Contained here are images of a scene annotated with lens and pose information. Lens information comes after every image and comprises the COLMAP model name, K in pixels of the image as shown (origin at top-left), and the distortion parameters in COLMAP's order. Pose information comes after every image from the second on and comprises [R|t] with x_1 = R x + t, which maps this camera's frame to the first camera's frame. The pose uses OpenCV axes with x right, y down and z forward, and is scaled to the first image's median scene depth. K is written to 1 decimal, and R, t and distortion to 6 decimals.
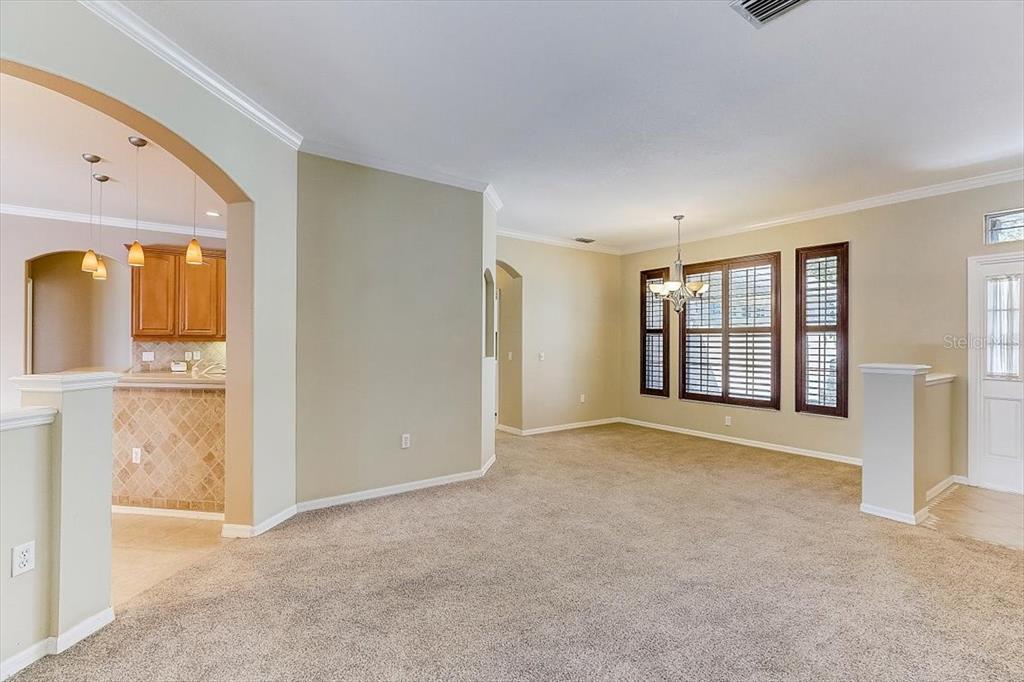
lens RADIAL K [[463.8, 0, 511.4], [0, 463.8, 340.2], [0, 0, 1]] dist [-0.018977, 0.003977]
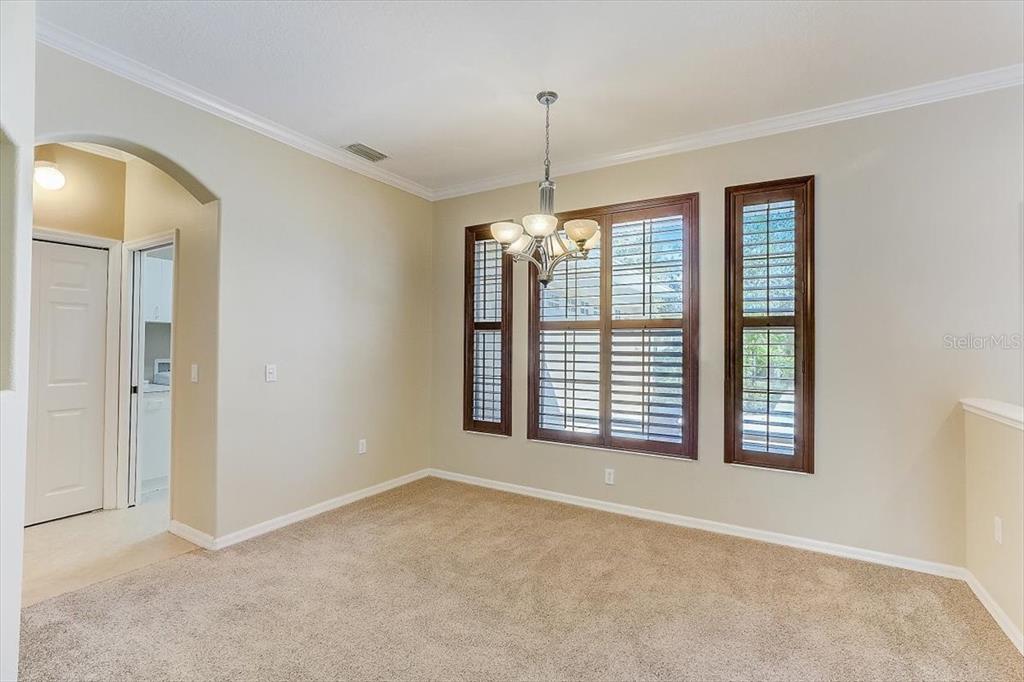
lens RADIAL K [[463.8, 0, 511.6], [0, 463.8, 336.3], [0, 0, 1]] dist [-0.018977, 0.003977]
pose [[0.921456, 0.009727, 0.388360, 0.122390], [-0.004701, 0.999892, -0.013889, 0.002853], [-0.388454, 0.010973, 0.921403, 0.509836]]
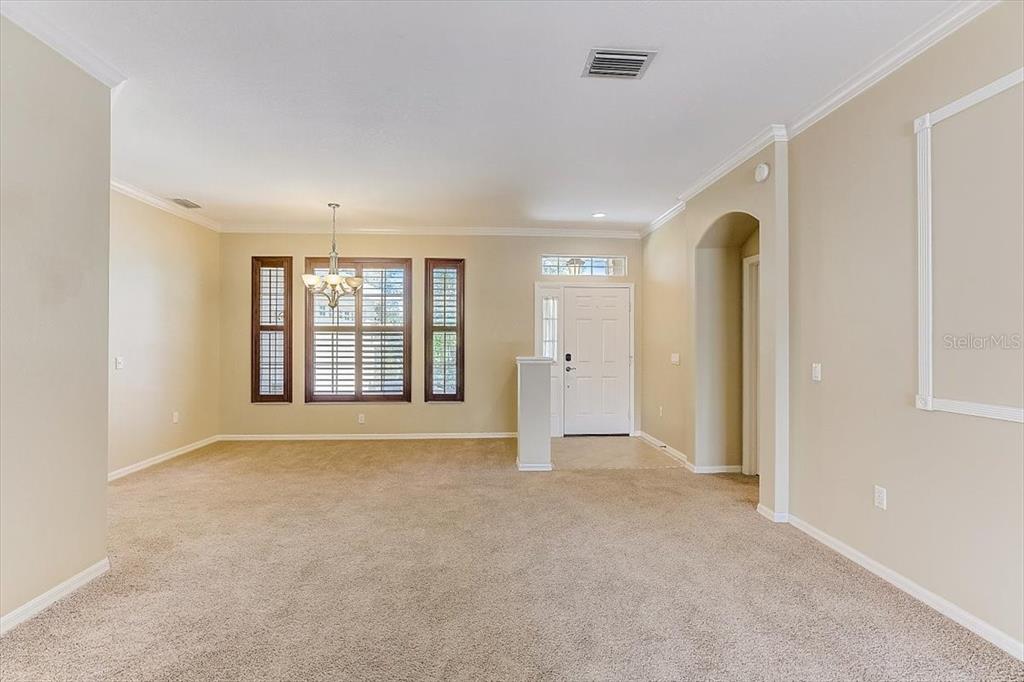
lens RADIAL K [[463.8, 0, 512.1], [0, 463.8, 343.2], [0, 0, 1]] dist [-0.018977, 0.003977]
pose [[0.536708, -0.008698, 0.843723, -0.209114], [-0.001352, 0.999937, 0.011169, -0.001688], [-0.843767, -0.007136, 0.536662, 0.187827]]
